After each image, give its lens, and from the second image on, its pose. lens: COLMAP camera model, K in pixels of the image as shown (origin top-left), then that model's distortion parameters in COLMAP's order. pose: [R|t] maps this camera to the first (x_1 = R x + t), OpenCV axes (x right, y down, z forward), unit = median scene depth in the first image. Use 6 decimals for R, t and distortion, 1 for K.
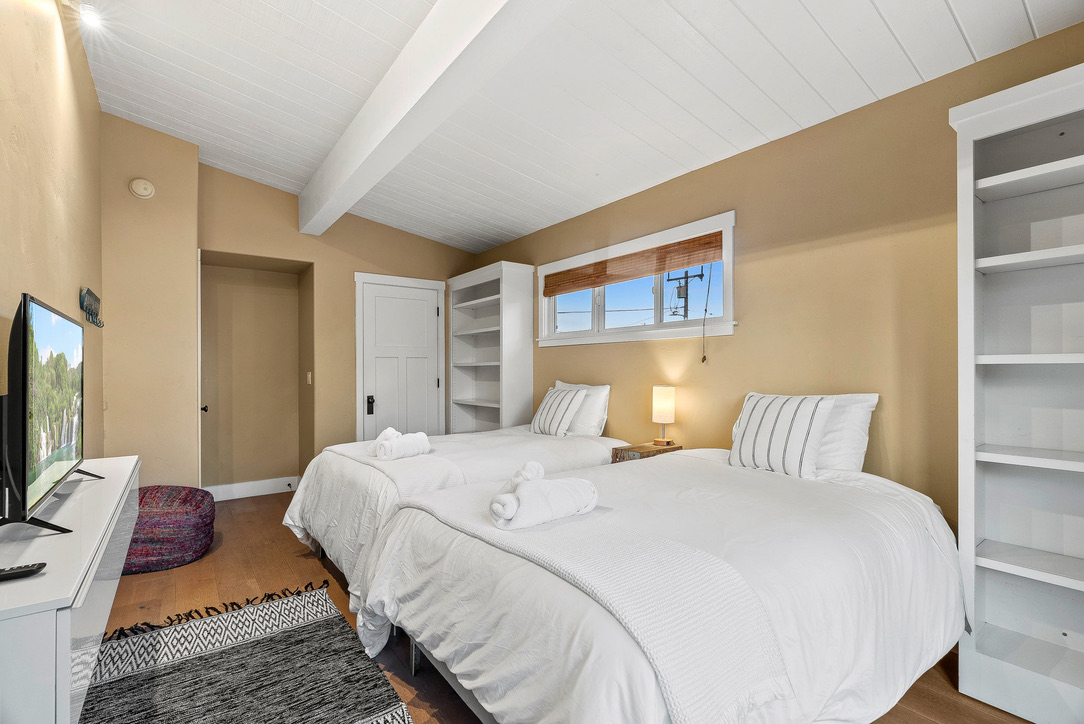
lens RADIAL K [[485.3, 0, 543.0], [0, 485.3, 369.8], [0, 0, 1]] dist [-0.006758, 0.003500]
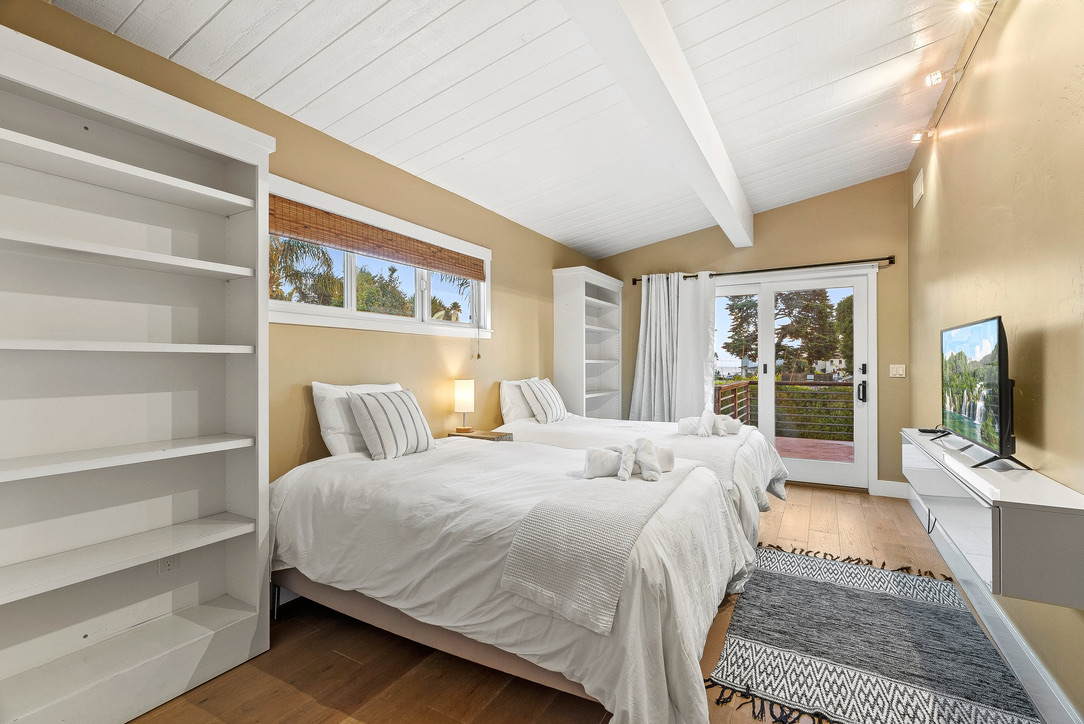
lens RADIAL K [[485.3, 0, 542.9], [0, 485.3, 358.4], [0, 0, 1]] dist [-0.006758, 0.003500]
pose [[-0.391060, 0.014187, 0.920256, -1.194351], [0.002428, 0.999894, -0.014383, 0.003645], [-0.920362, -0.003391, -0.391052, 1.782494]]
